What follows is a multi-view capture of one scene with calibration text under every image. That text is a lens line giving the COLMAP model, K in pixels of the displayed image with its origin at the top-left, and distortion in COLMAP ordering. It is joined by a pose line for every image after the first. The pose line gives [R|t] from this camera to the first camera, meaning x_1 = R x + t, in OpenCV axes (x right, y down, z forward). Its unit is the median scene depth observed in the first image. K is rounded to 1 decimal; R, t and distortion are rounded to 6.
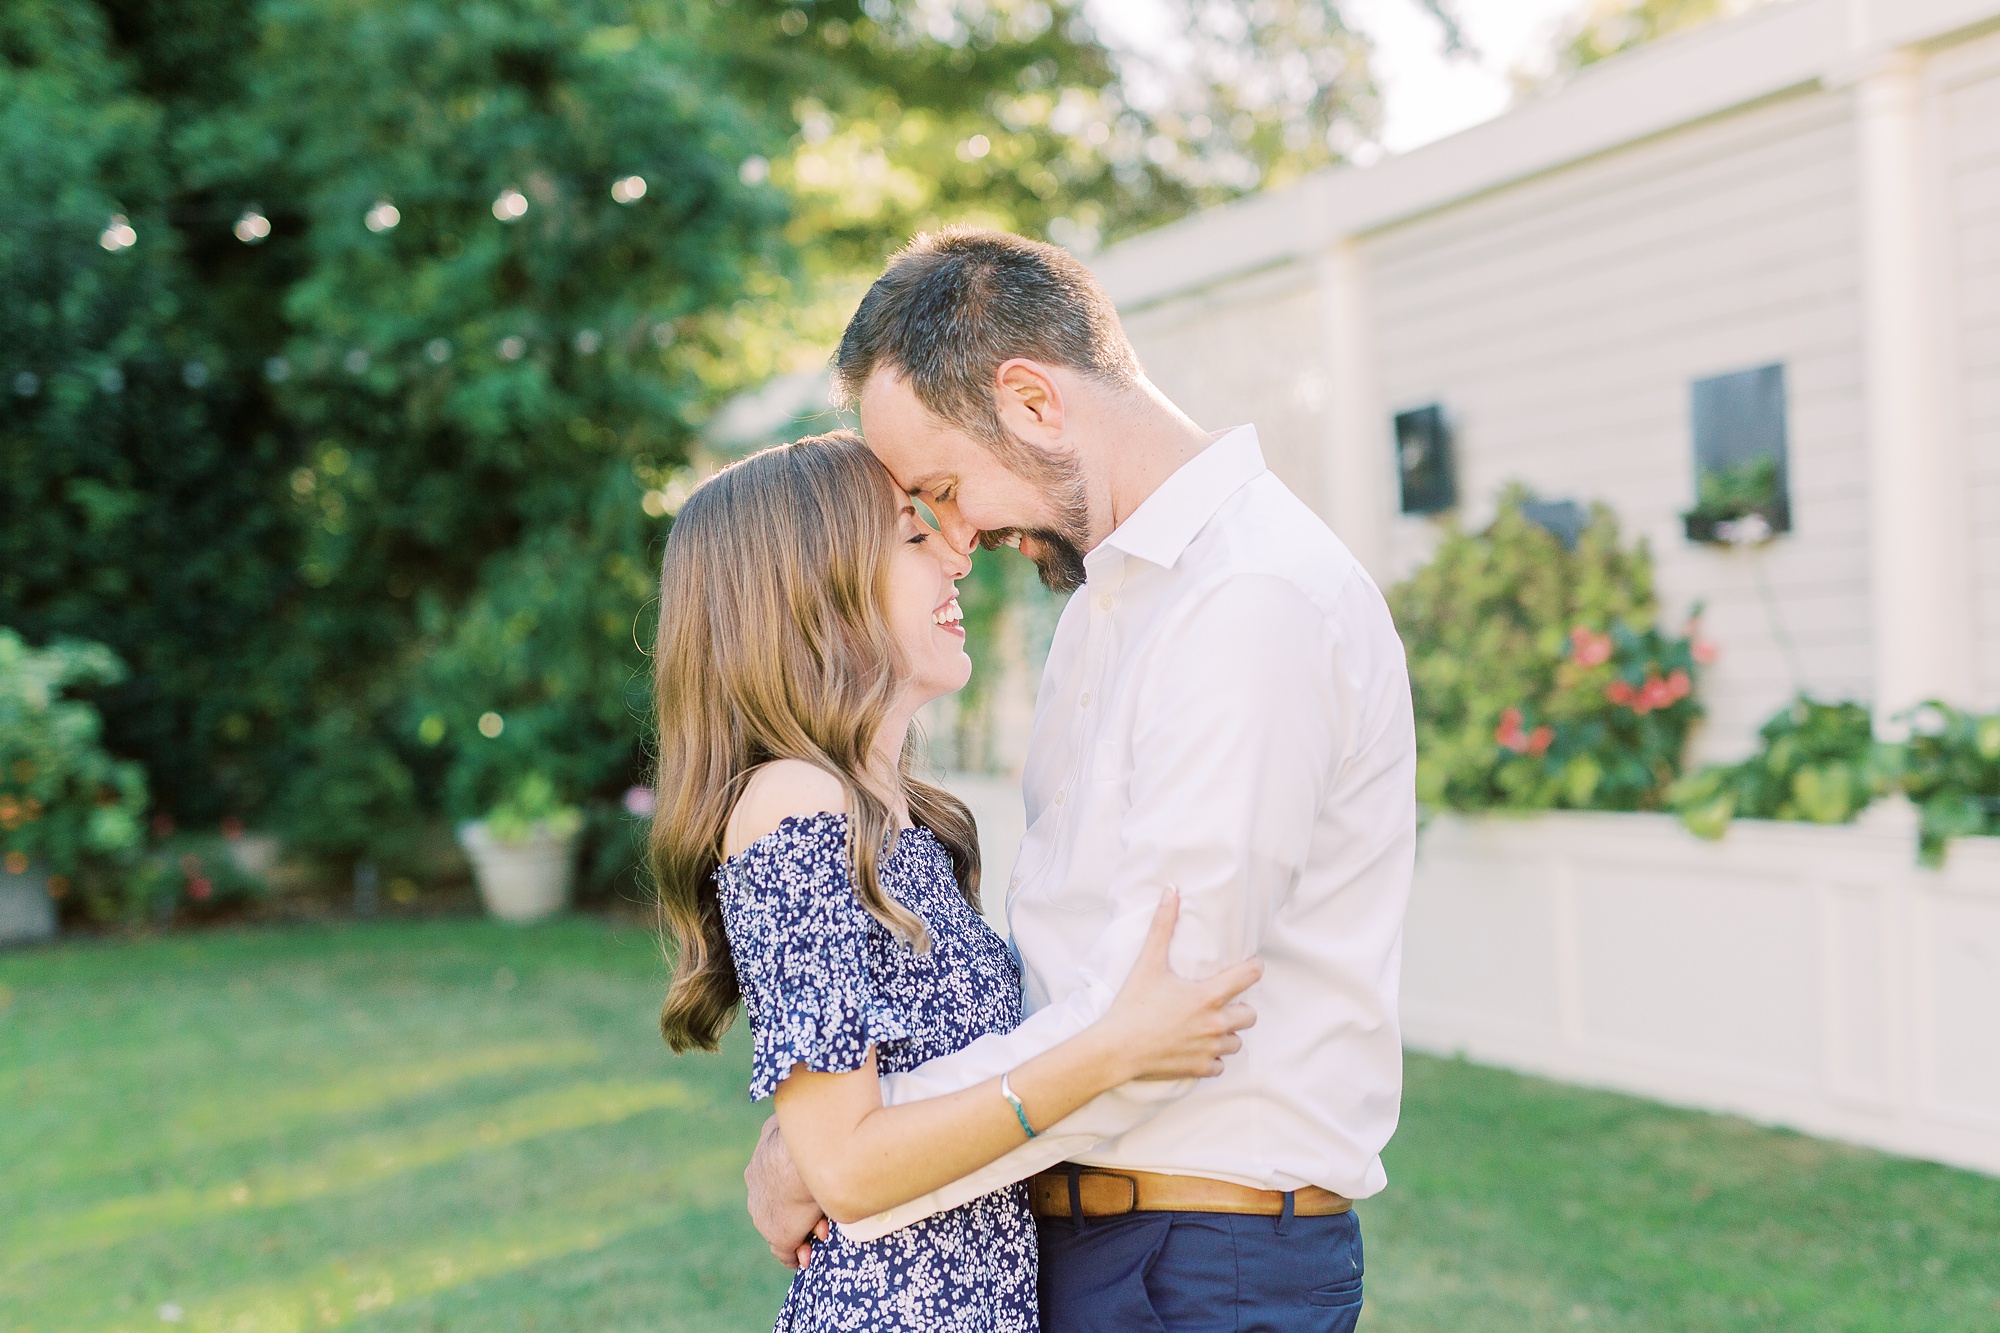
lens RADIAL K [[2918.2, 0, 1063.2], [0, 2918.2, 630.9], [0, 0, 1]] dist [-0.014288, 0.002189]
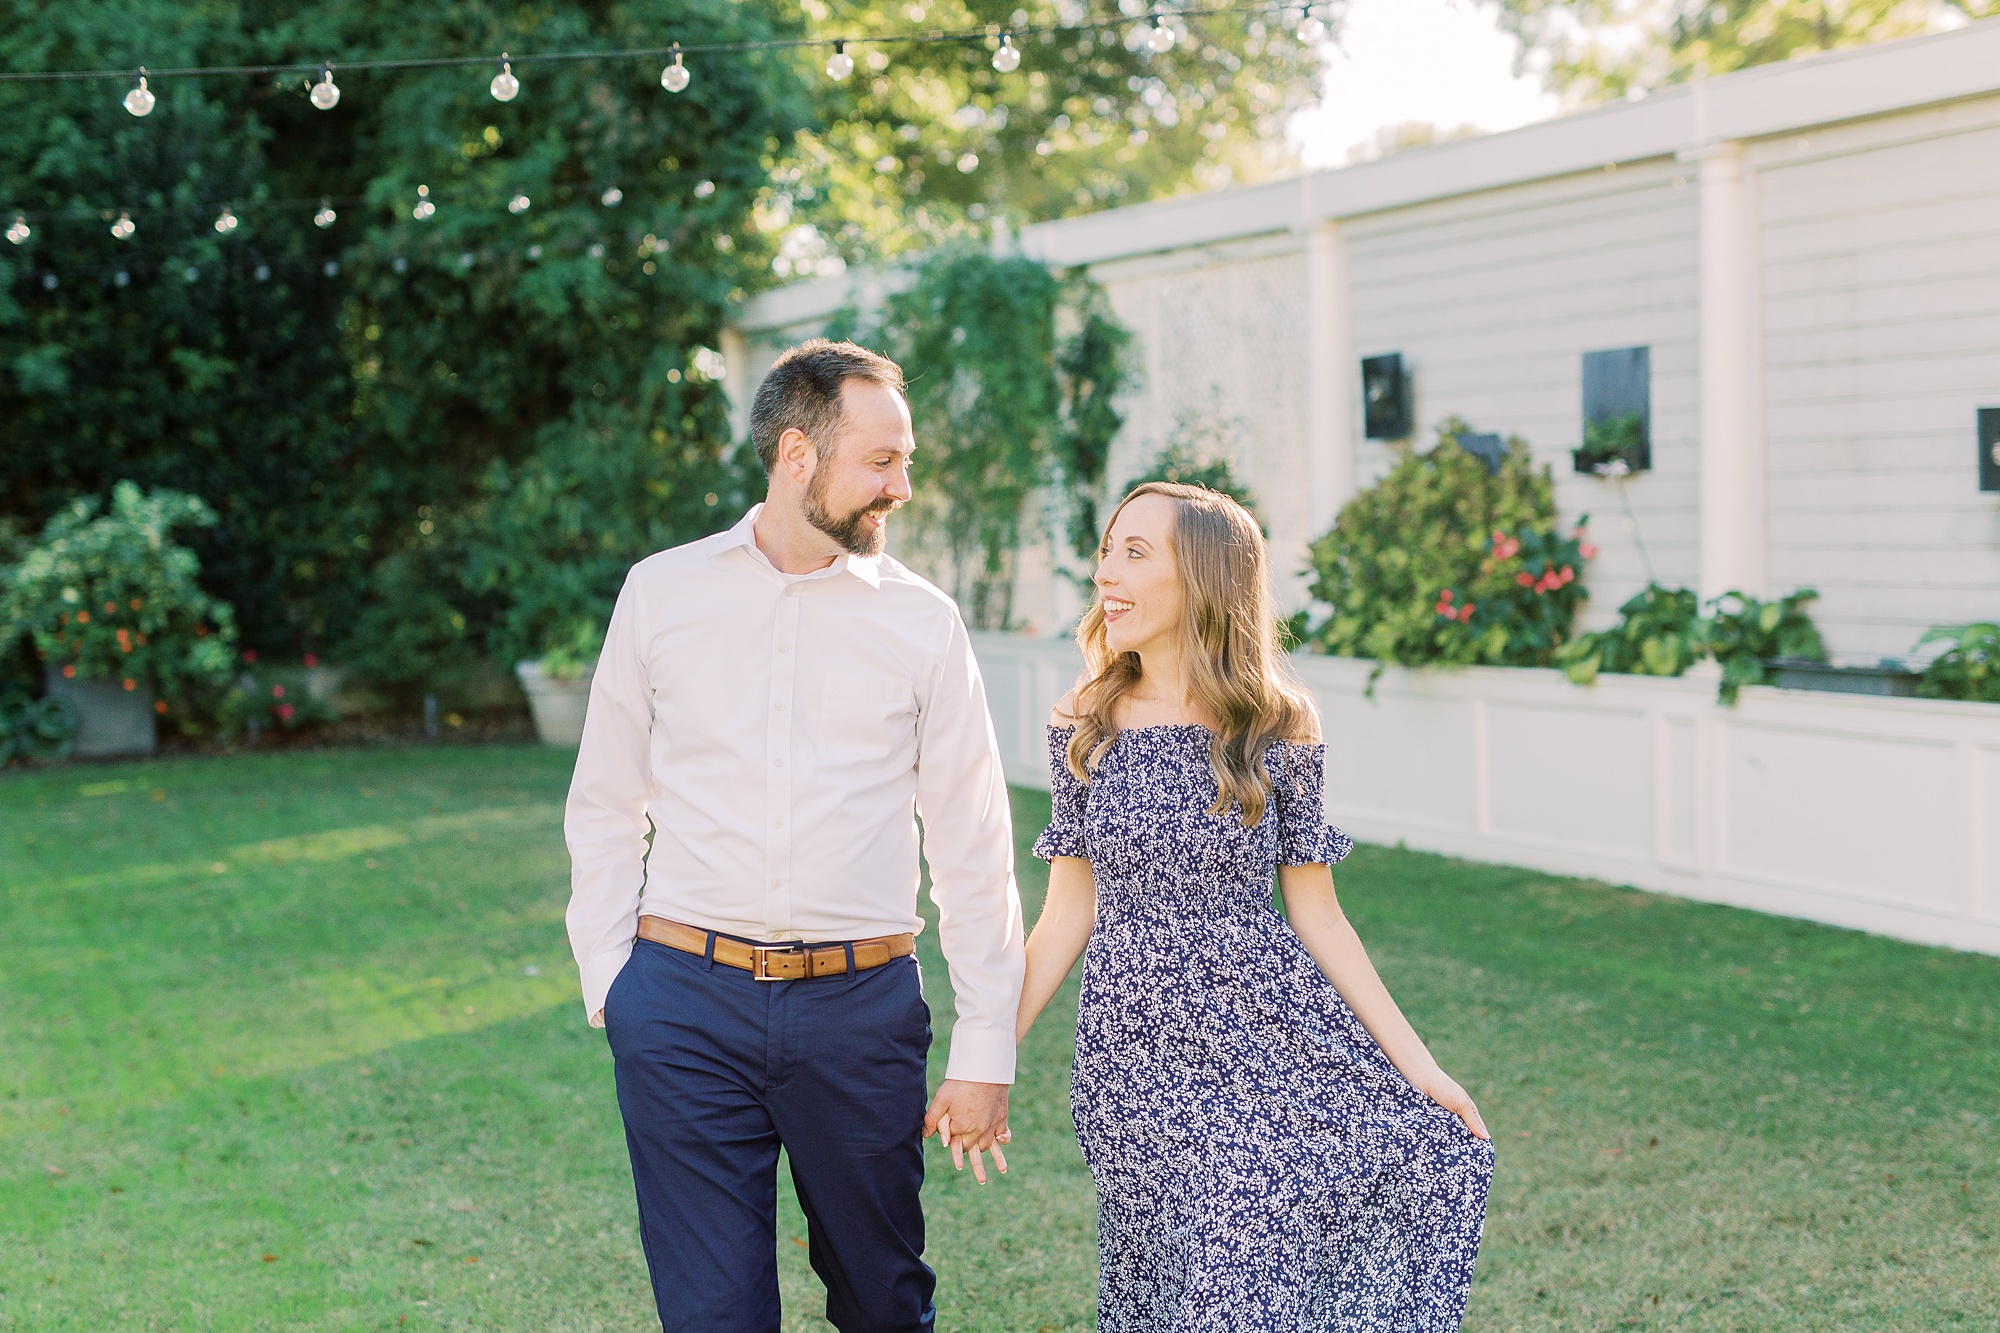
lens RADIAL K [[3505.6, 0, 990.0], [0, 3505.6, 531.8], [0, 0, 1]] dist [-0.029457, 0.149998]
pose [[0.999382, 0.028109, 0.021087, -0.087352], [-0.028466, 0.999453, 0.016836, -0.019565], [-0.020603, -0.017426, 0.999636, -0.582130]]
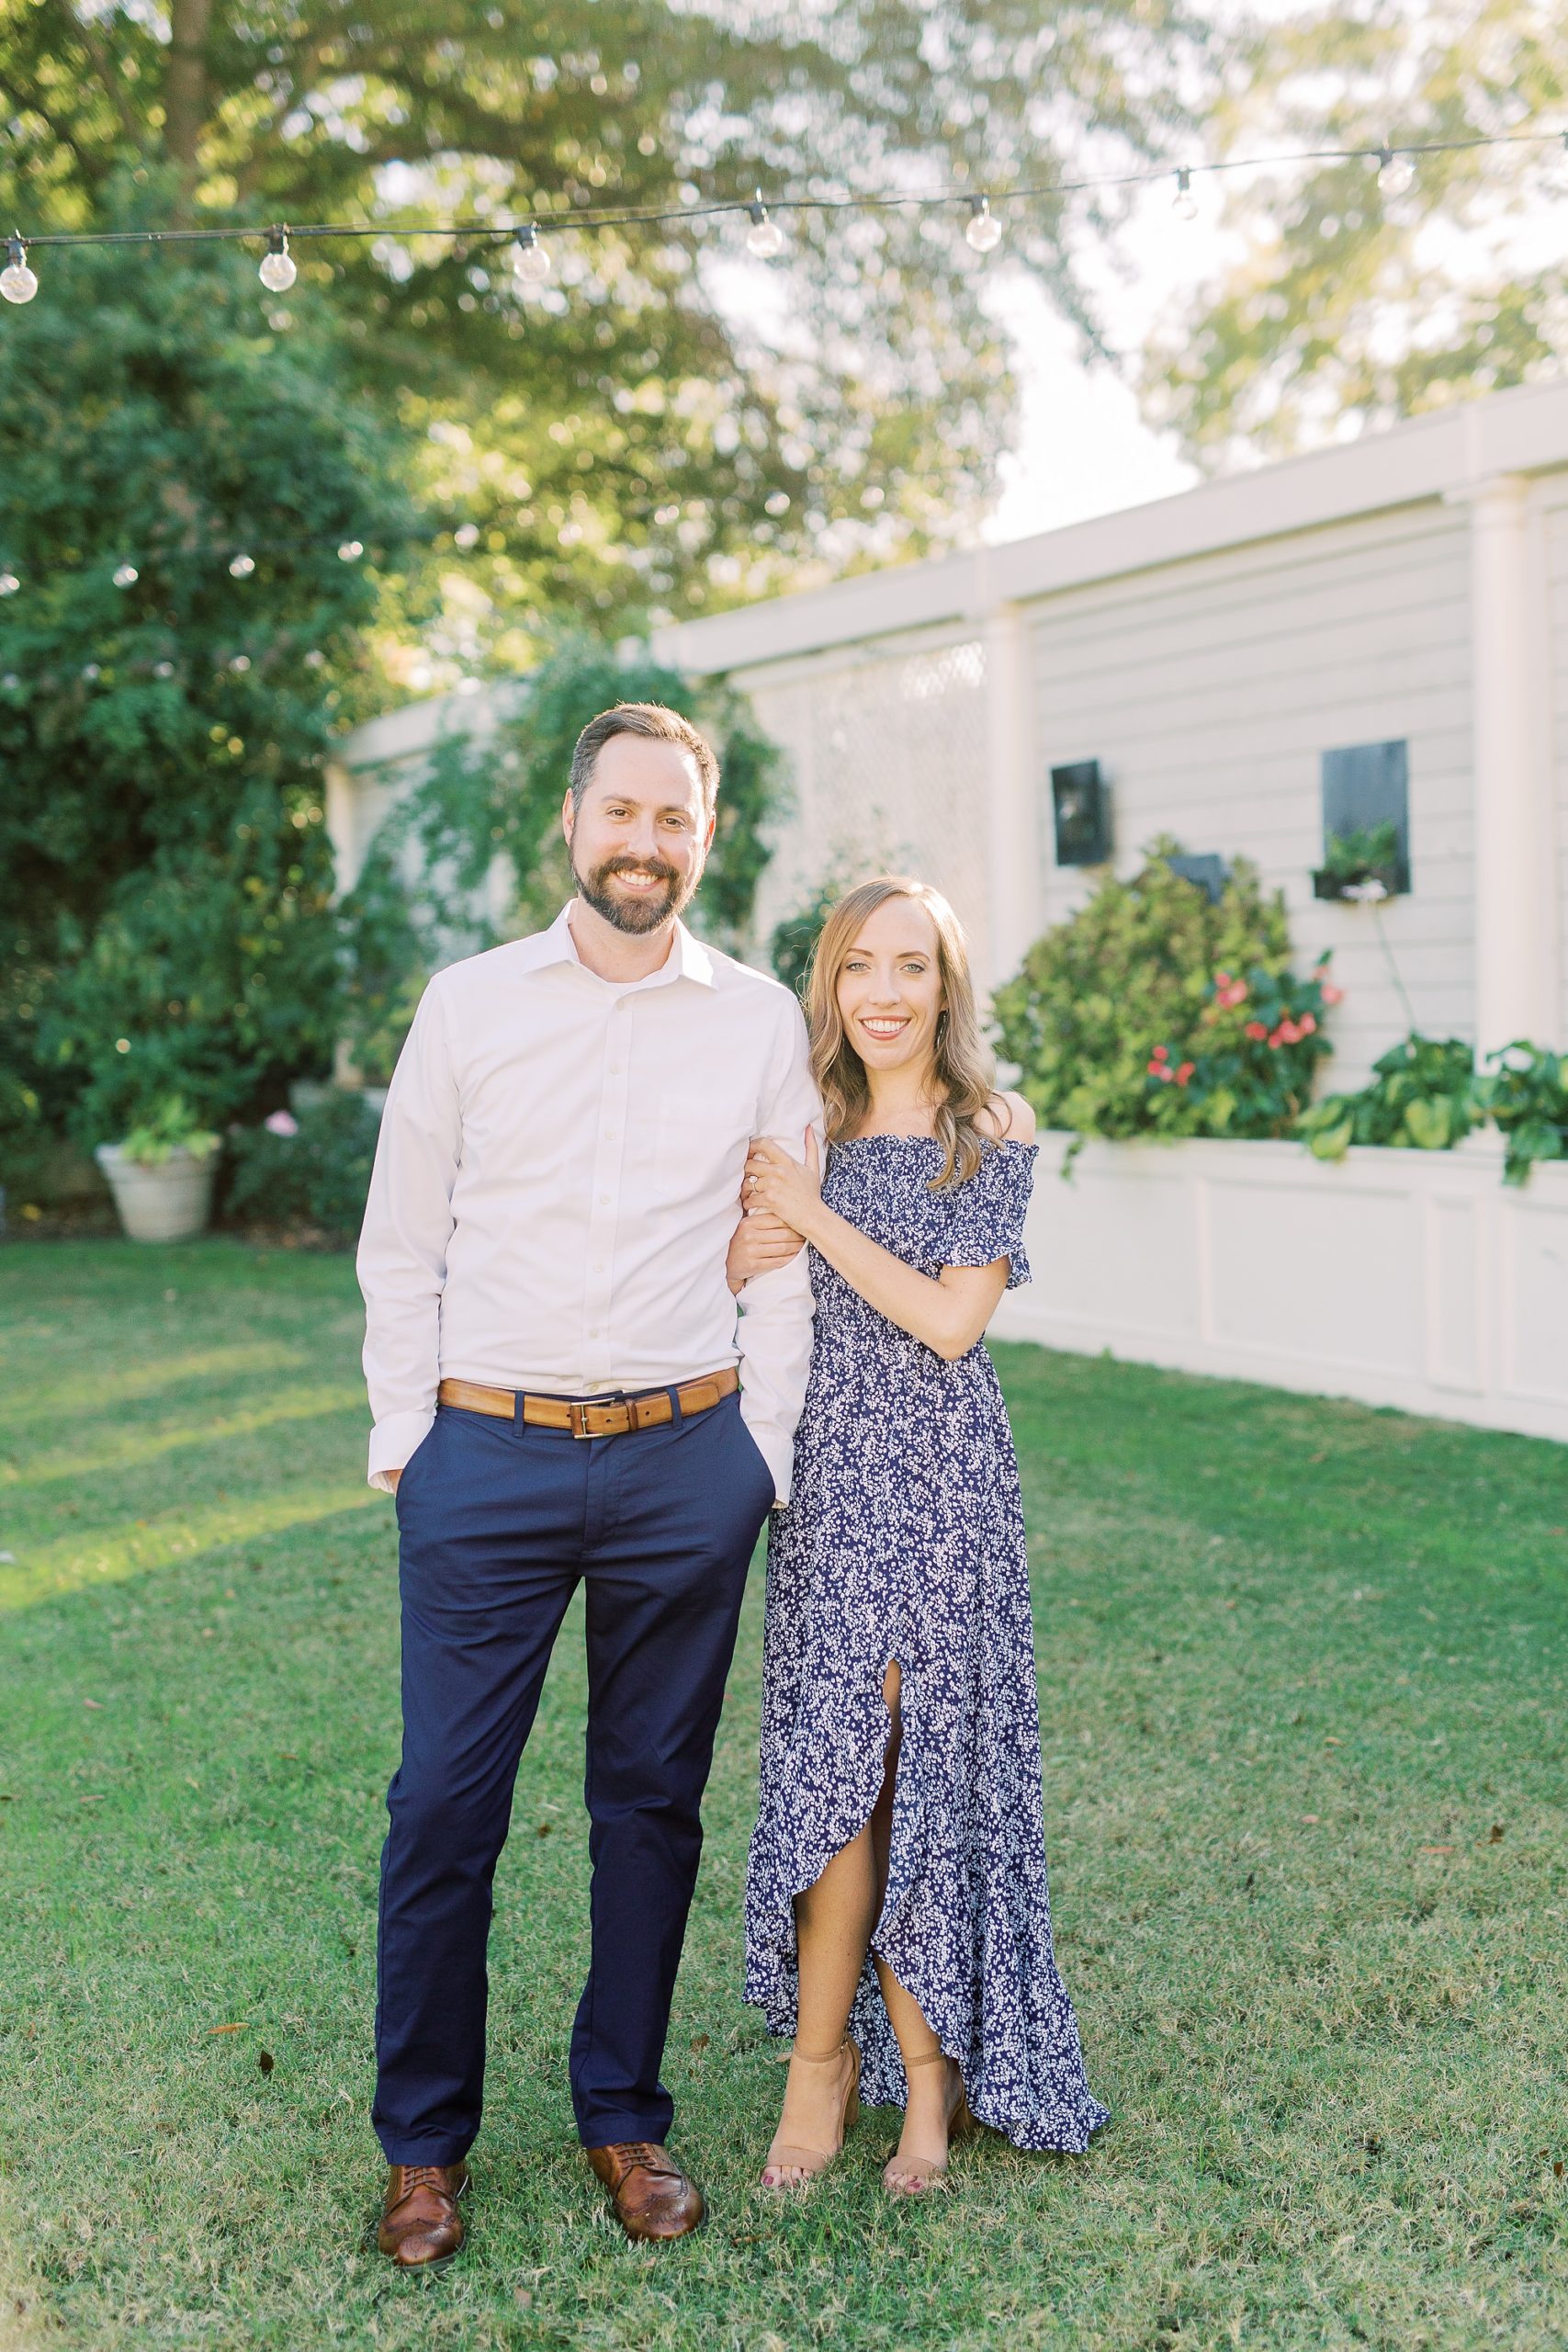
lens RADIAL K [[3254.6, 0, 1006.5], [0, 3254.6, 1178.8], [0, 0, 1]] dist [0.017338, -0.606982]
pose [[0.993146, 0.006789, 0.116685, -0.045352], [-0.015100, 0.997398, 0.070489, -0.008050], [-0.115903, -0.071768, 0.990664, -0.211197]]
